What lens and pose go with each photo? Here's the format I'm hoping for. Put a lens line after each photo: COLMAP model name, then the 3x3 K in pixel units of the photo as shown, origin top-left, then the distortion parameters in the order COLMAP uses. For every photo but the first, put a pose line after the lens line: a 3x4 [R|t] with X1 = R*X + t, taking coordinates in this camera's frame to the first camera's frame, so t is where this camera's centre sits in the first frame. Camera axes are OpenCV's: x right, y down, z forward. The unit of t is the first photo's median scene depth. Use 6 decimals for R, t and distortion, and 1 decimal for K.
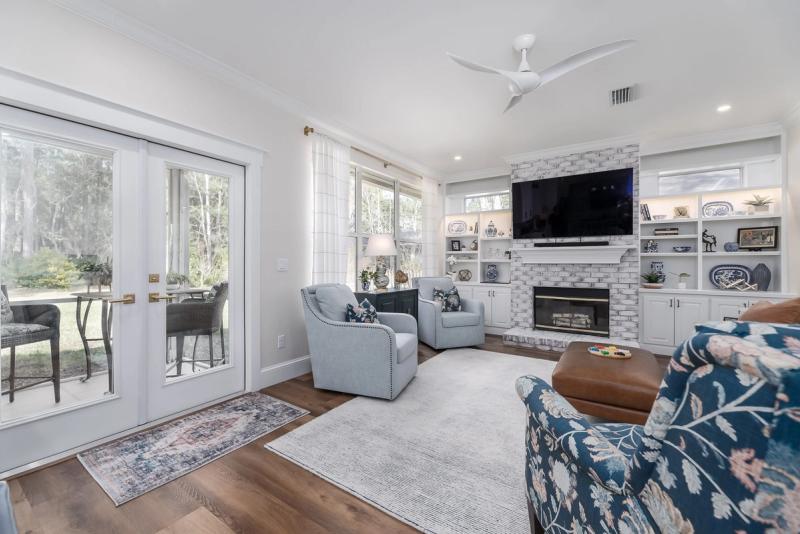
lens RADIAL K [[329.4, 0, 397.8], [0, 329.4, 258.8], [0, 0, 1]] dist [-0.000574, -0.000296]
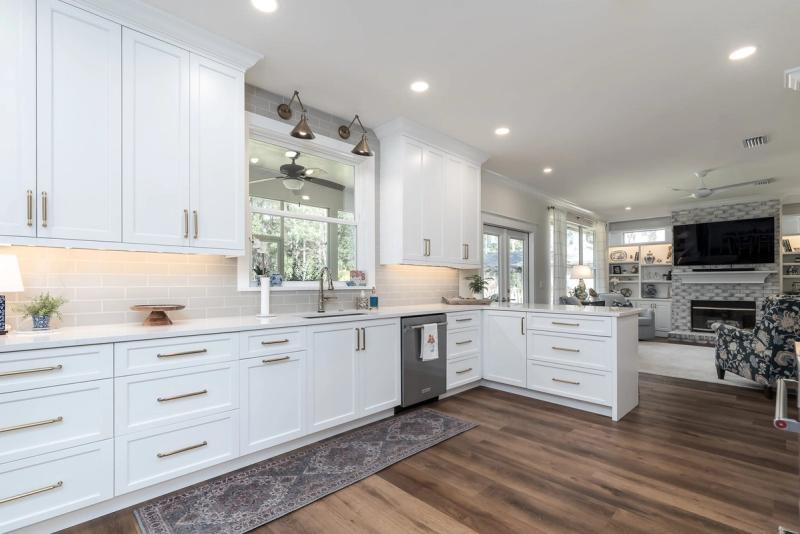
lens RADIAL K [[369.6, 0, 396.7], [0, 369.6, 278.6], [0, 0, 1]] dist [0.000128, 0.000013]
pose [[0.977541, -0.004807, -0.210690, -0.489994], [0.004620, 0.999988, -0.001379, -0.010299], [0.210694, 0.000375, 0.977552, -0.811717]]
